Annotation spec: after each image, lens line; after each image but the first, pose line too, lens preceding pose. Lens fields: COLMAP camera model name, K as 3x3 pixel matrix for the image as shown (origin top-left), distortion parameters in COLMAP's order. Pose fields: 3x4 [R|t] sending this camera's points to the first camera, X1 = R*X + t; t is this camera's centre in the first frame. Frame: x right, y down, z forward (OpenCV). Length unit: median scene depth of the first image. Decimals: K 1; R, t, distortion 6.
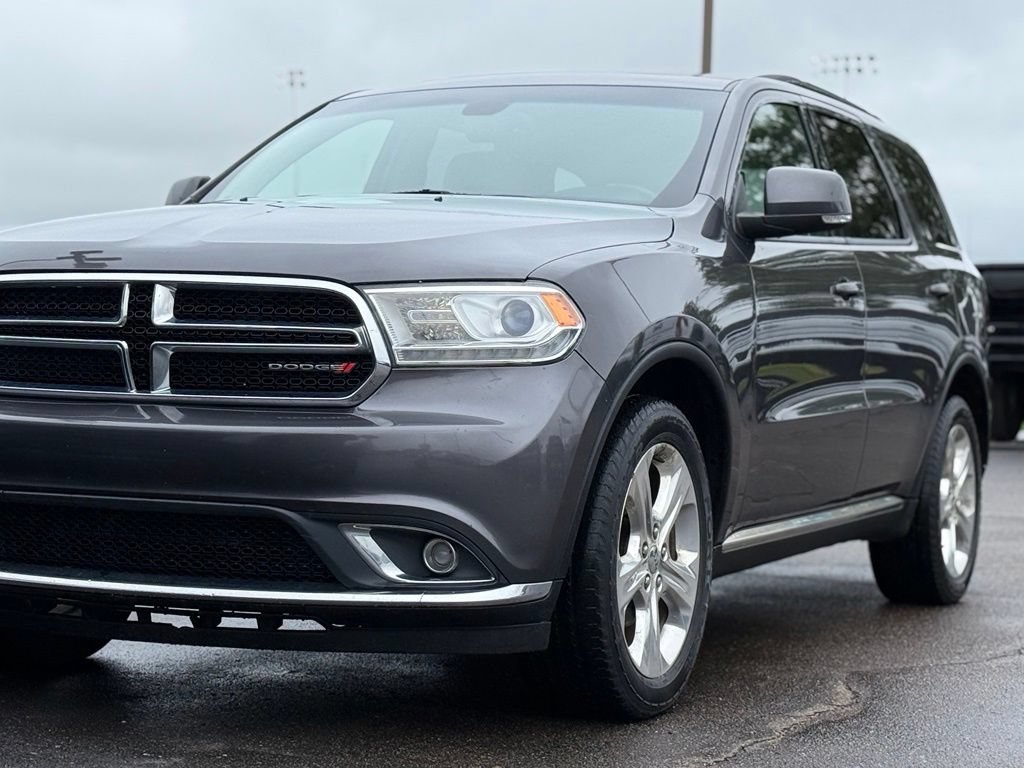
lens RADIAL K [[2255.3, 0, 498.1], [0, 2255.3, 385.6], [0, 0, 1]] dist [0.146575, 0.593133]
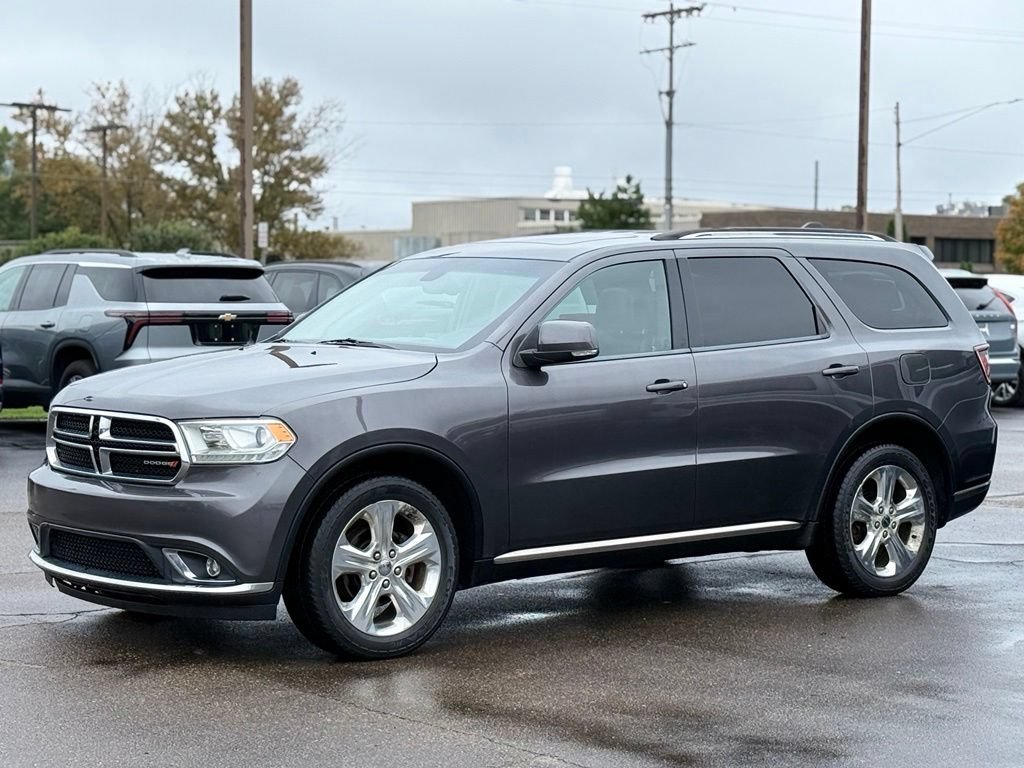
lens RADIAL K [[2255.3, 0, 498.1], [0, 2255.3, 385.6], [0, 0, 1]] dist [0.146575, 0.593133]
pose [[0.901508, -0.001037, -0.432761, 0.980098], [0.013682, 0.999566, 0.026107, -0.117521], [0.432546, -0.029457, 0.901130, -0.561990]]
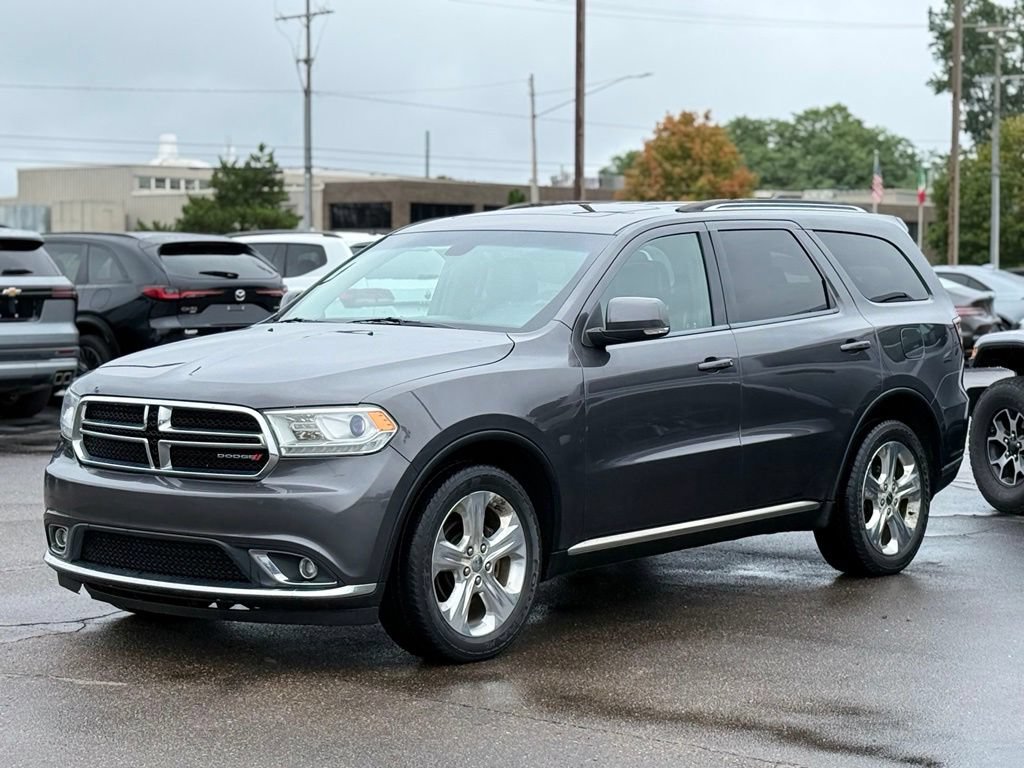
lens RADIAL K [[2255.3, 0, 498.1], [0, 2255.3, 385.6], [0, 0, 1]] dist [0.146575, 0.593133]
pose [[0.965215, -0.008693, -0.261312, 0.555042], [0.020557, 0.998876, 0.042704, -0.131108], [0.260647, -0.046590, 0.964309, -0.595562]]
